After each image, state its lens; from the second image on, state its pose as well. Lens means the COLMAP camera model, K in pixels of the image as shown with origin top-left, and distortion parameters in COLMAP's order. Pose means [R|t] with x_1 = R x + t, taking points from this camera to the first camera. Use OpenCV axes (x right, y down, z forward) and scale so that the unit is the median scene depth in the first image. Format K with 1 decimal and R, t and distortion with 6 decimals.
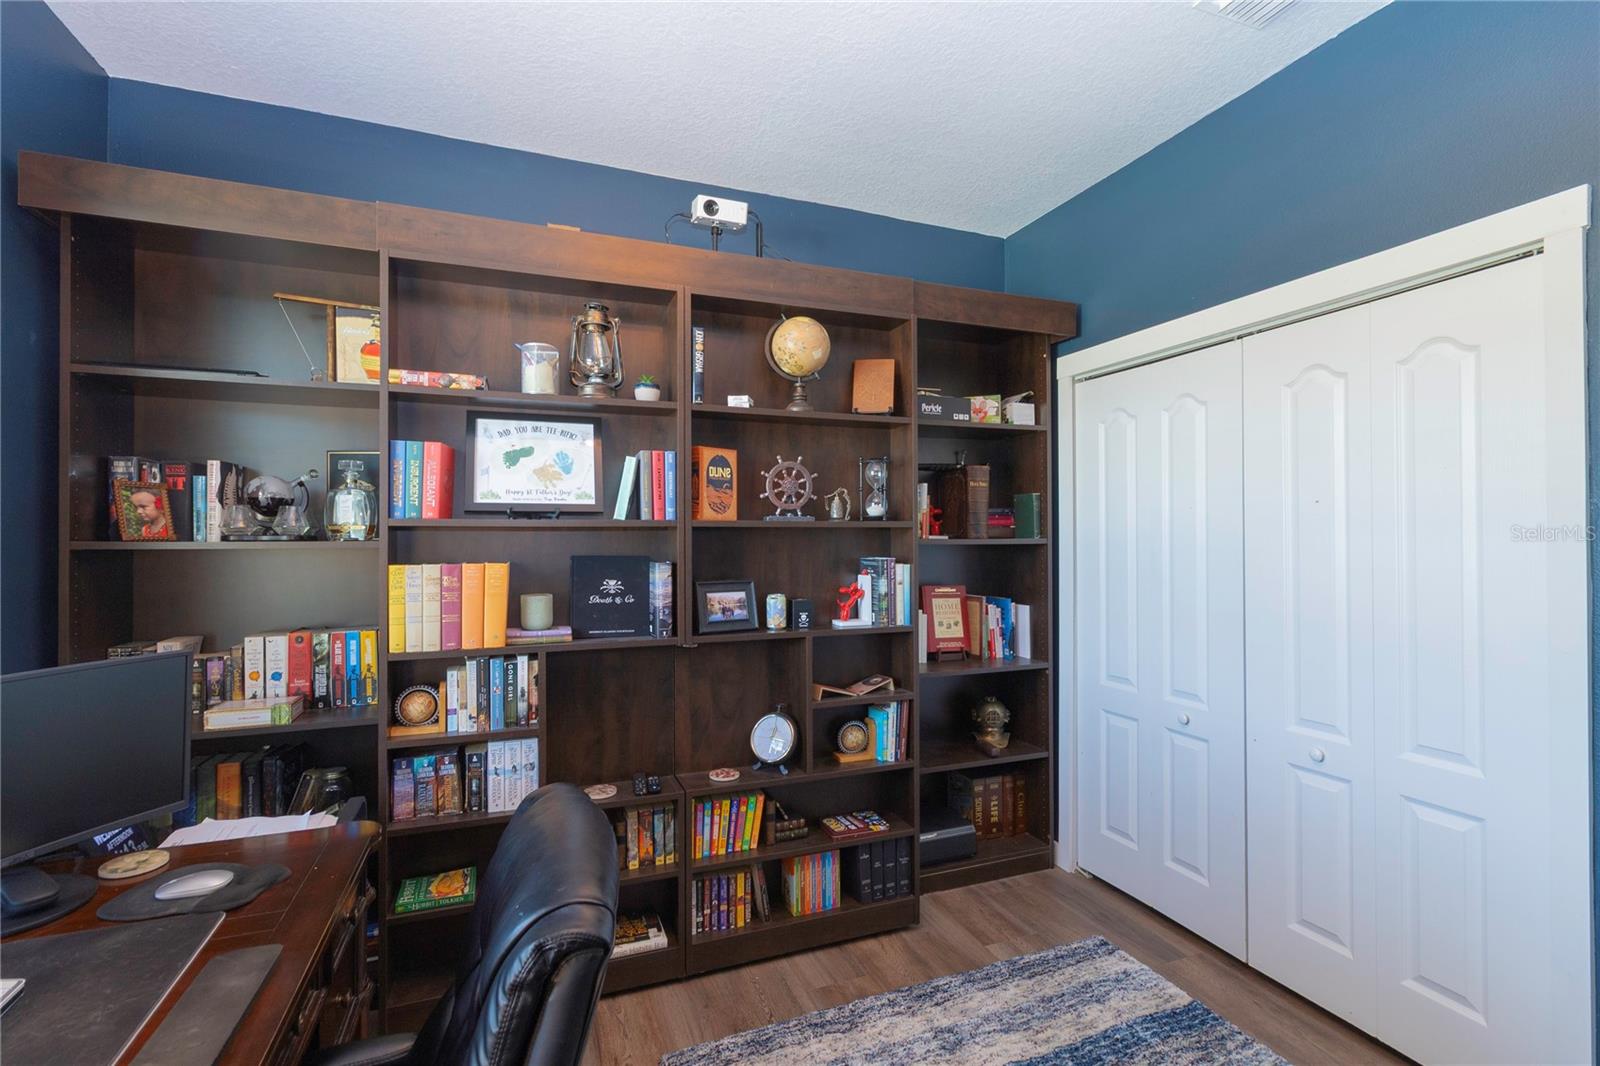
lens RADIAL K [[732.3, 0, 798.9], [0, 732.3, 535.7], [0, 0, 1]] dist [0.011089, 0.000234]
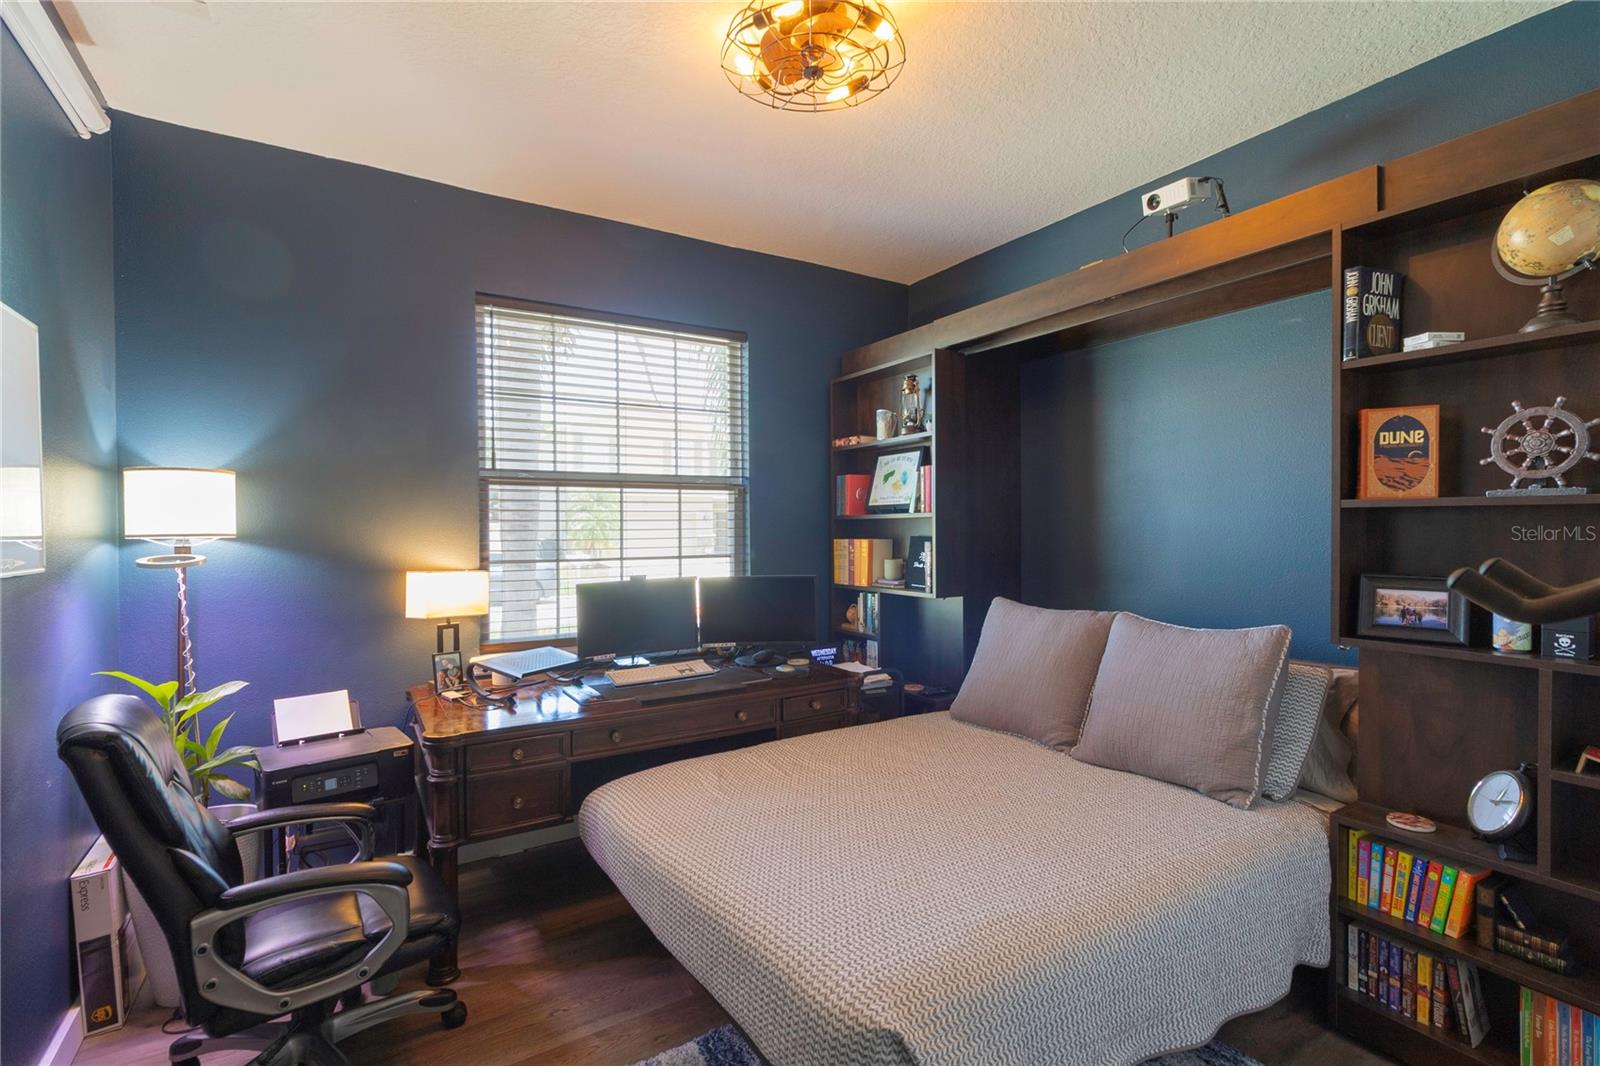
lens RADIAL K [[732.3, 0, 799.7], [0, 732.3, 531.7], [0, 0, 1]] dist [0.011089, 0.000234]
pose [[0.198765, 0.016462, -0.979909, 0.539470], [0.010317, 0.999768, 0.018888, -0.007014], [0.979993, -0.013864, 0.198549, 0.205613]]
